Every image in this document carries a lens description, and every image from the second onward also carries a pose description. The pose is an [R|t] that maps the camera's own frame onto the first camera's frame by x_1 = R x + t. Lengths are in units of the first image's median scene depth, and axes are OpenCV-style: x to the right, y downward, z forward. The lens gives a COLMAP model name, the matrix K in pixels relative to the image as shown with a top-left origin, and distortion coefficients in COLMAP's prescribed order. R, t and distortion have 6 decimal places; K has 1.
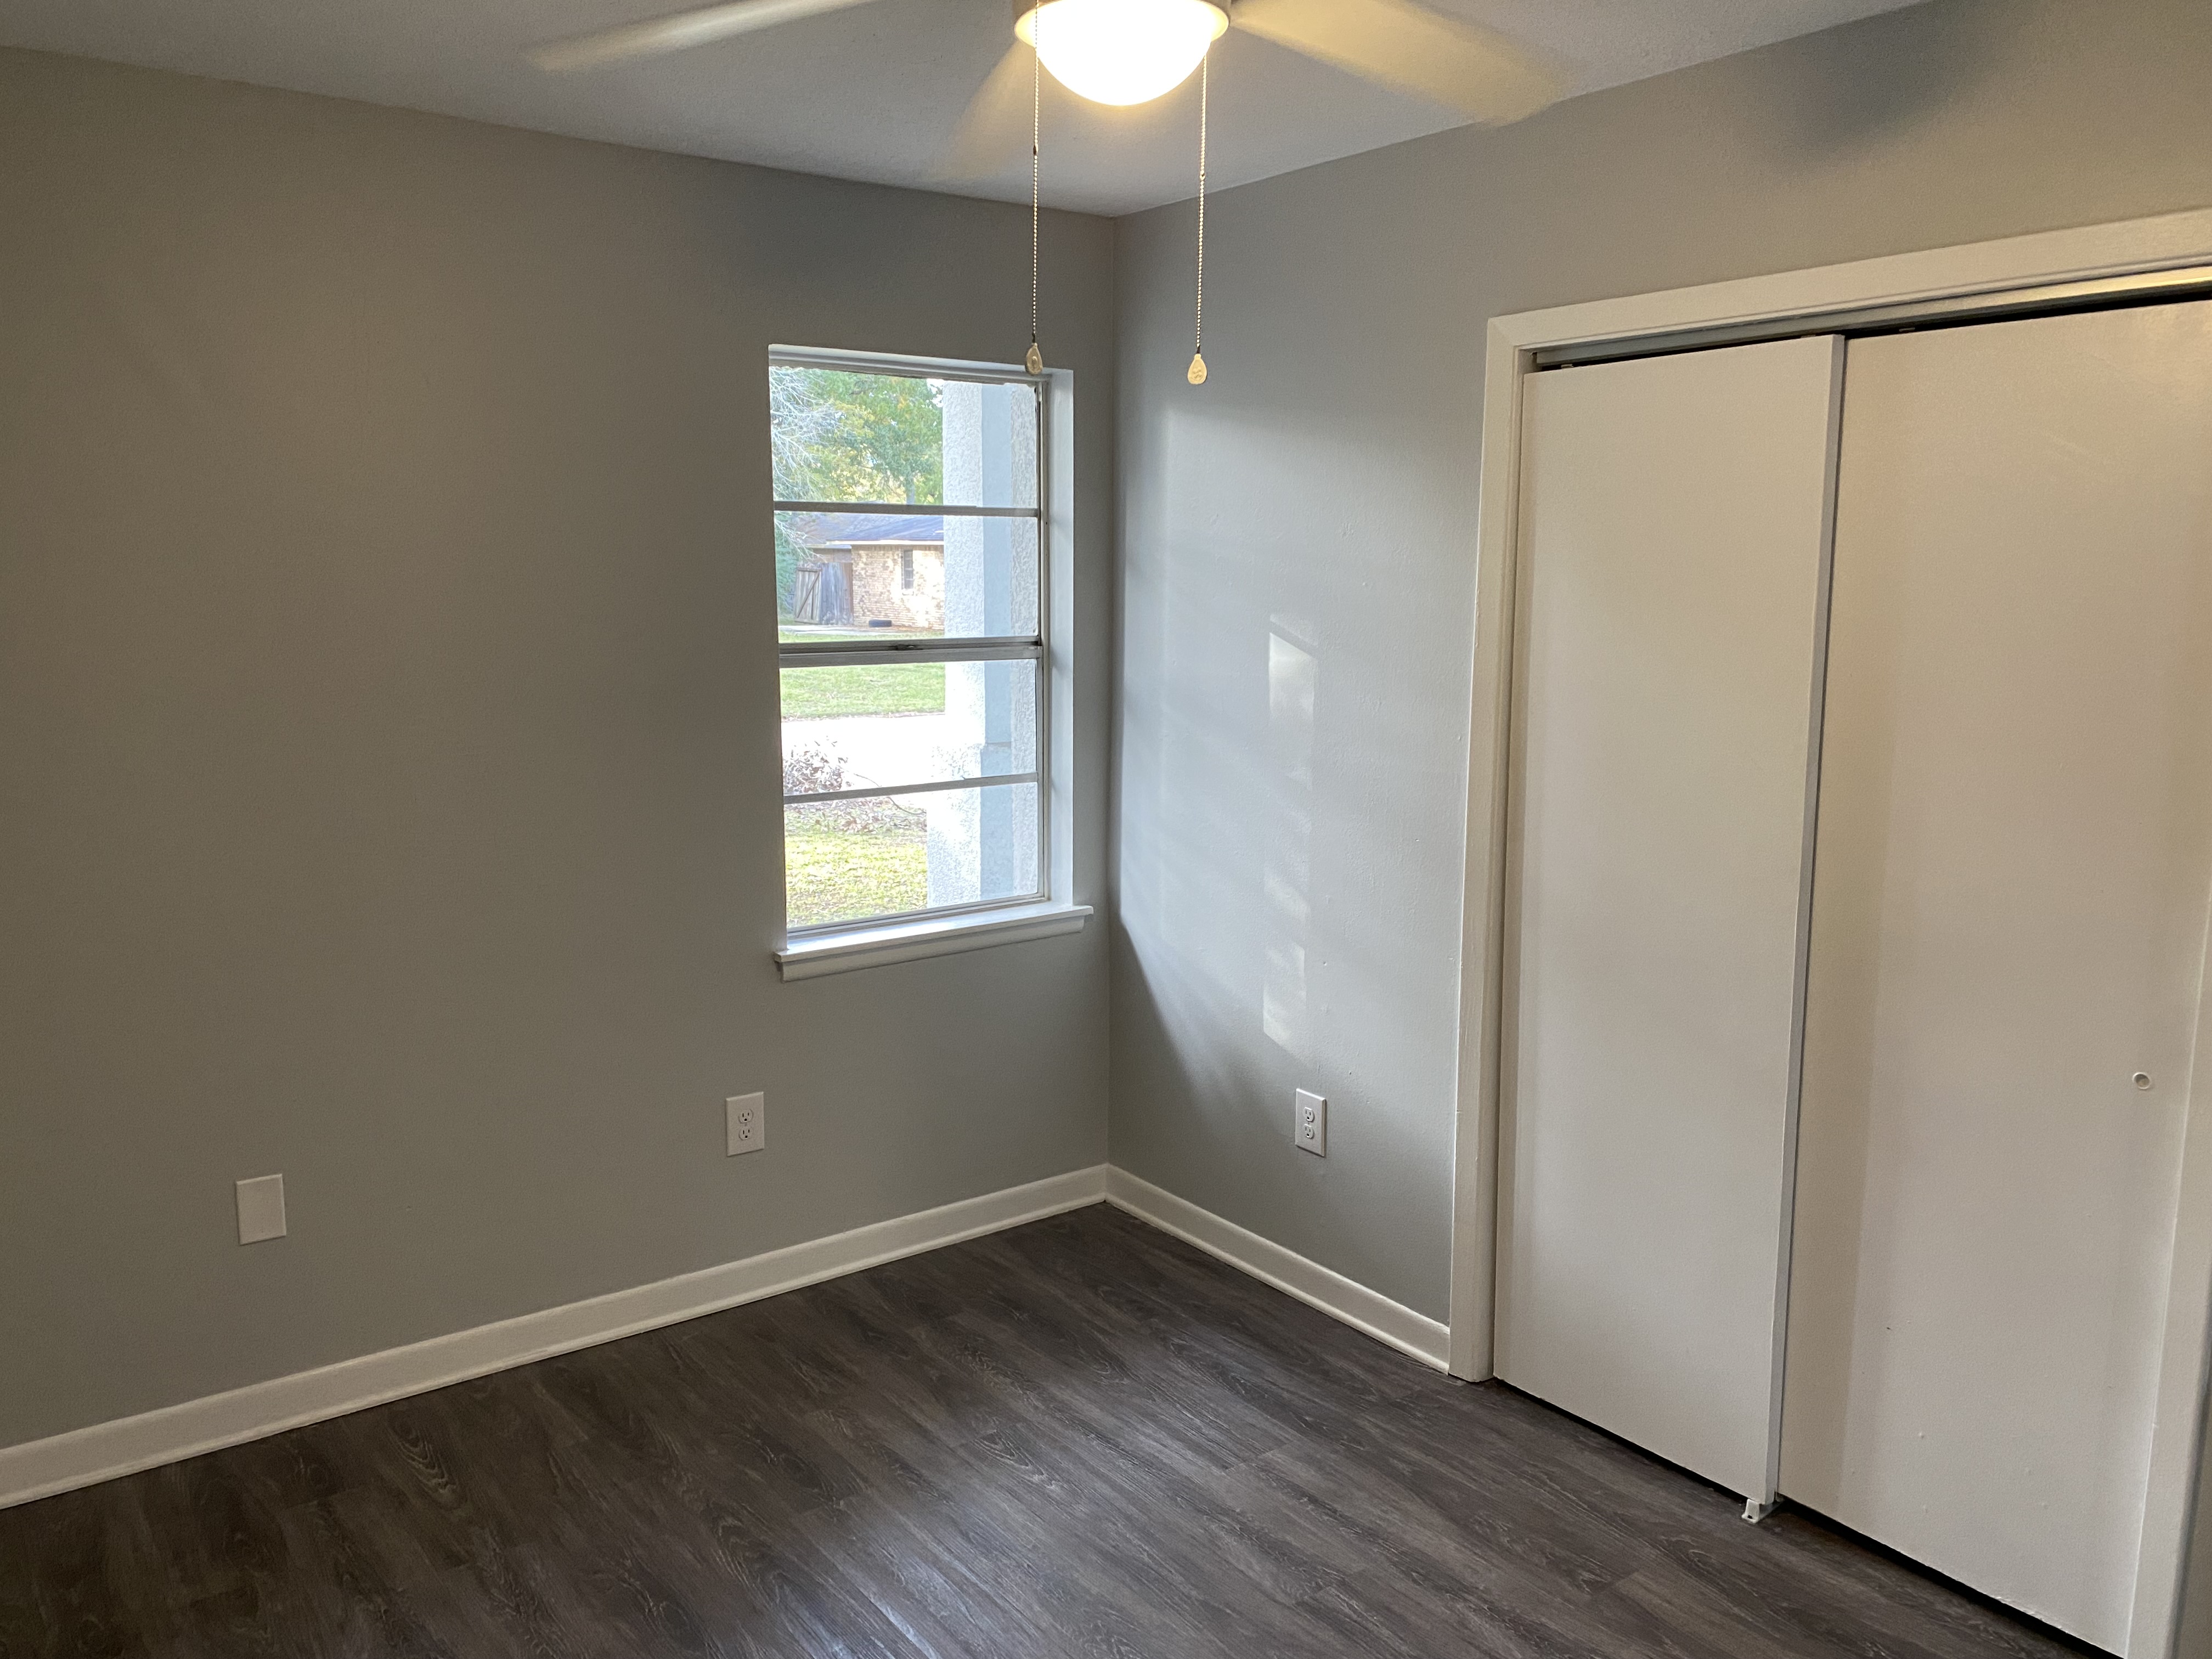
lens RADIAL K [[1626.8, 0, 1106.0], [0, 1626.8, 829.5], [0, 0, 1]] dist [-0.001941, -0.001384]
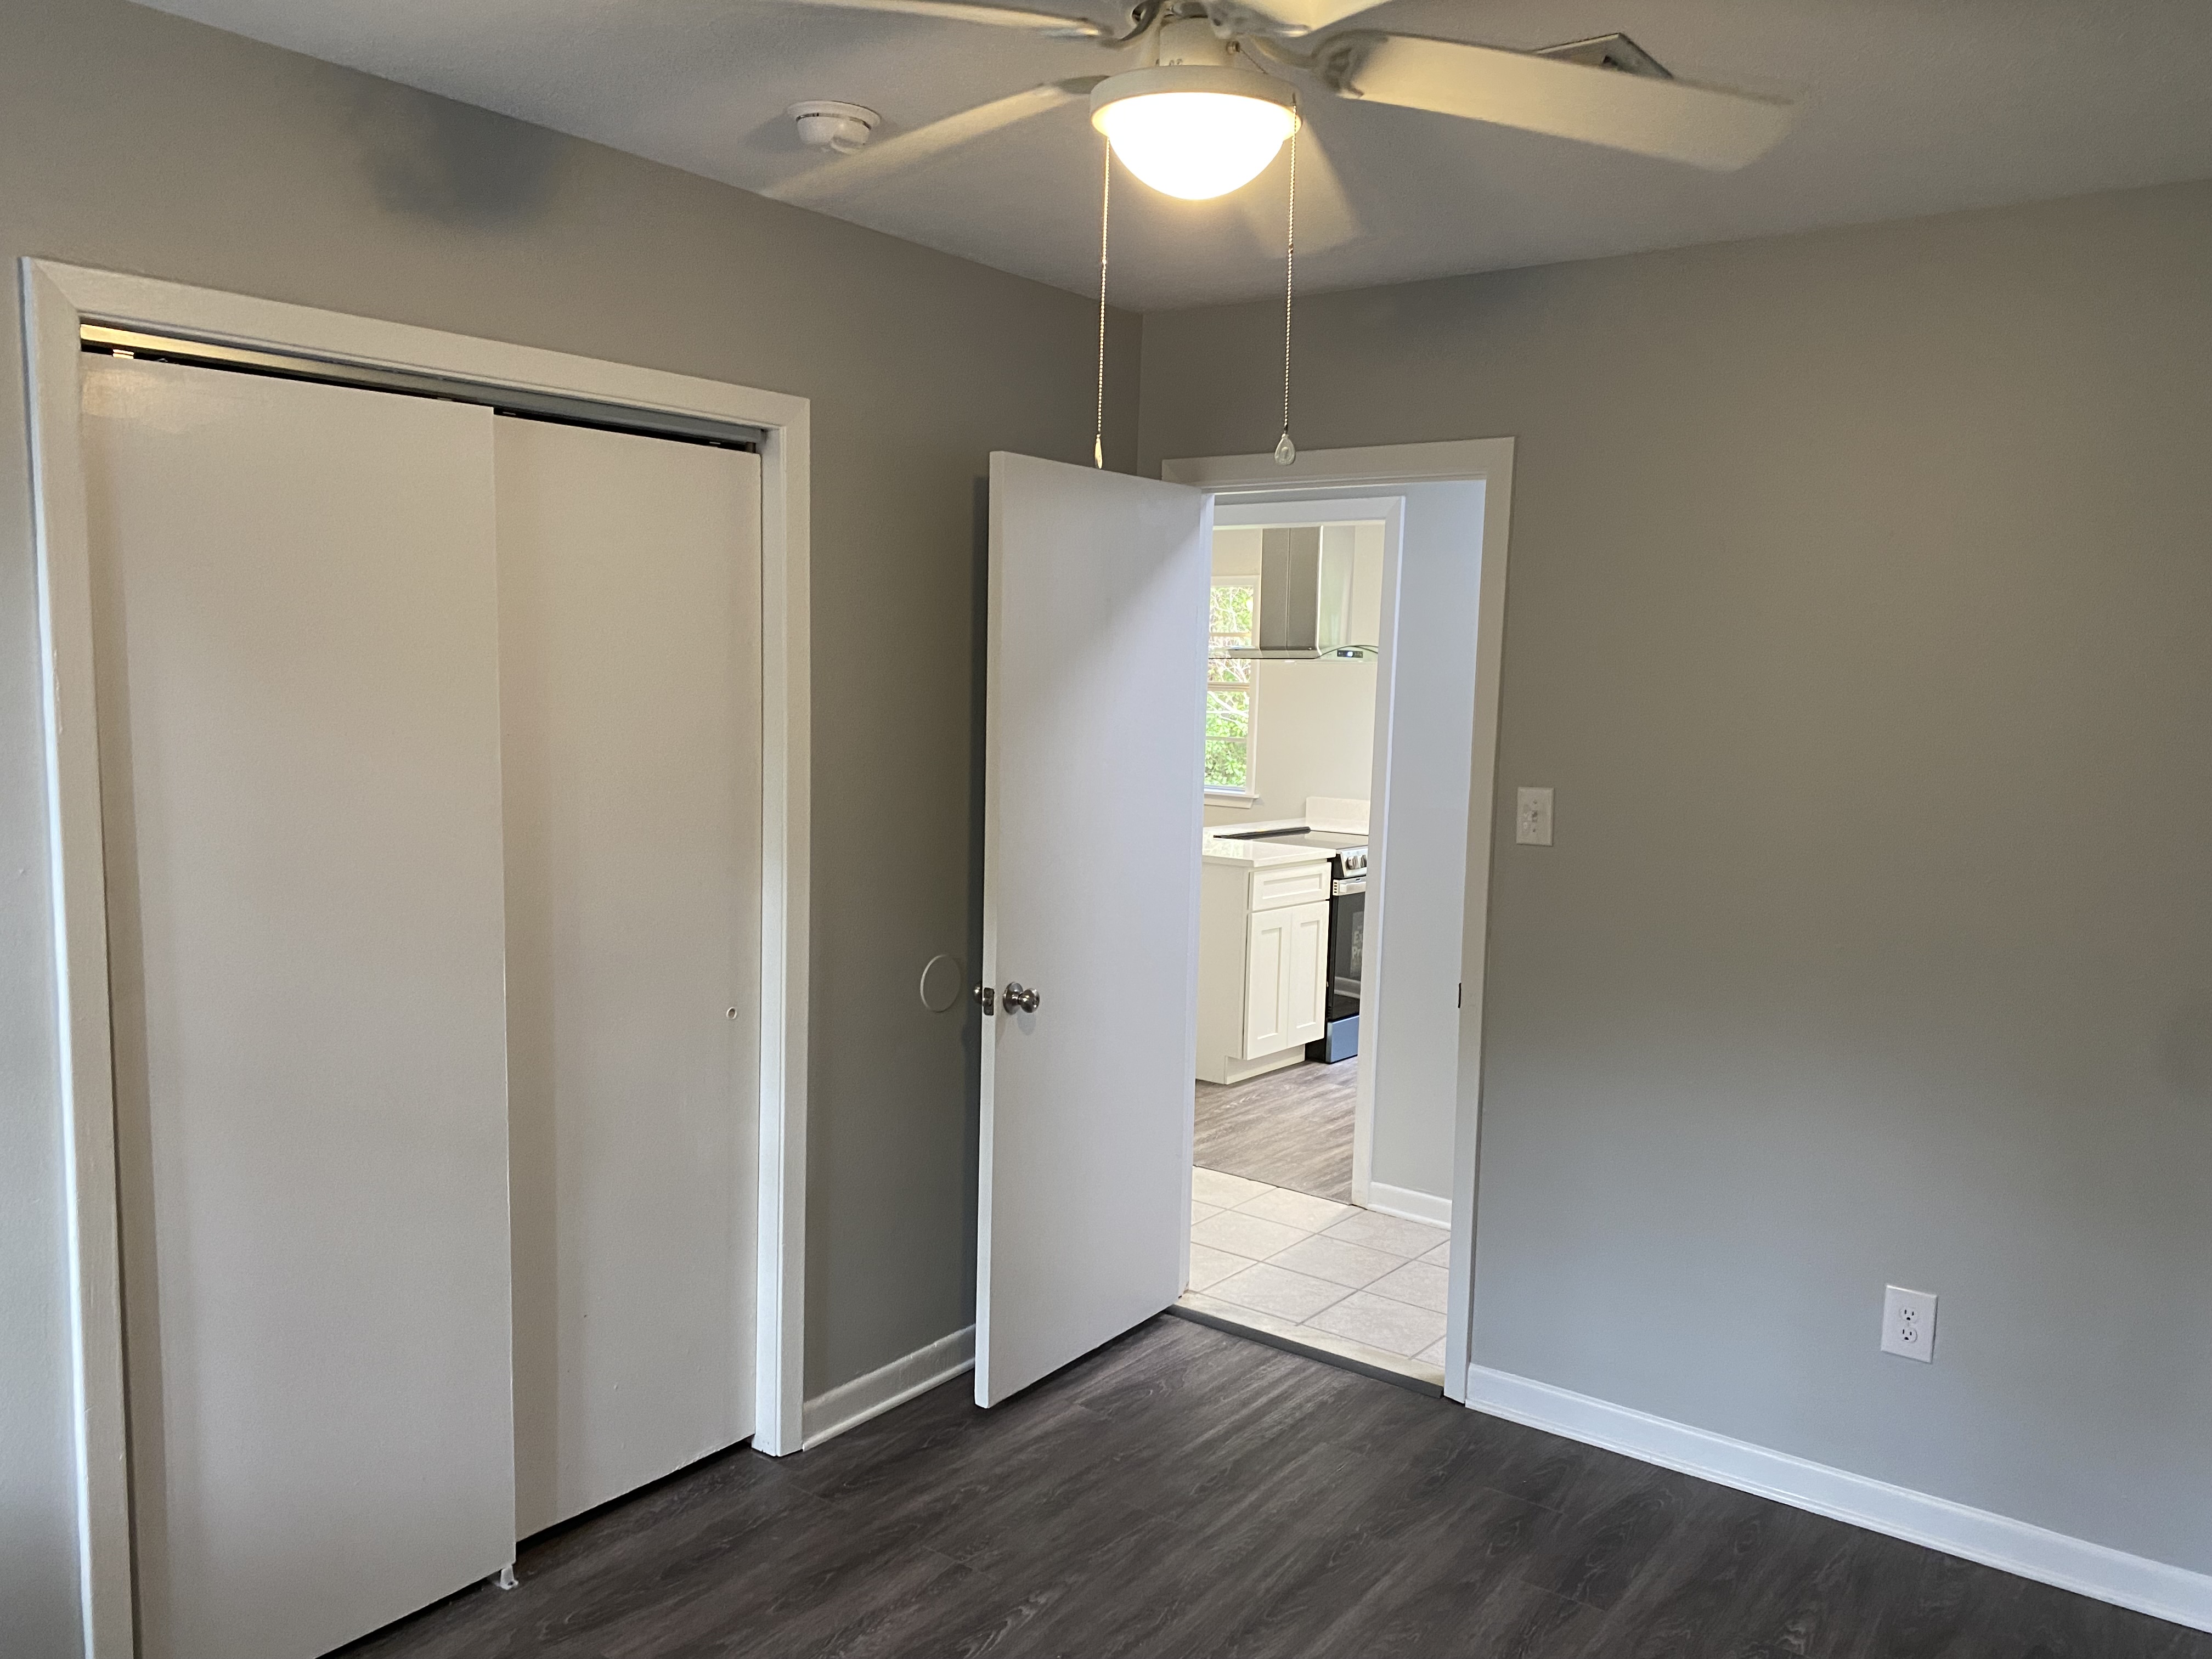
lens RADIAL K [[1690.5, 0, 1113.6], [0, 1690.5, 826.2], [0, 0, 1]] dist [0.011889, -0.007517]
pose [[-0.275777, -0.106285, 0.955328, -0.686105], [0.126707, 0.981176, 0.145738, -0.142779], [-0.952834, 0.161238, -0.257118, 0.898213]]
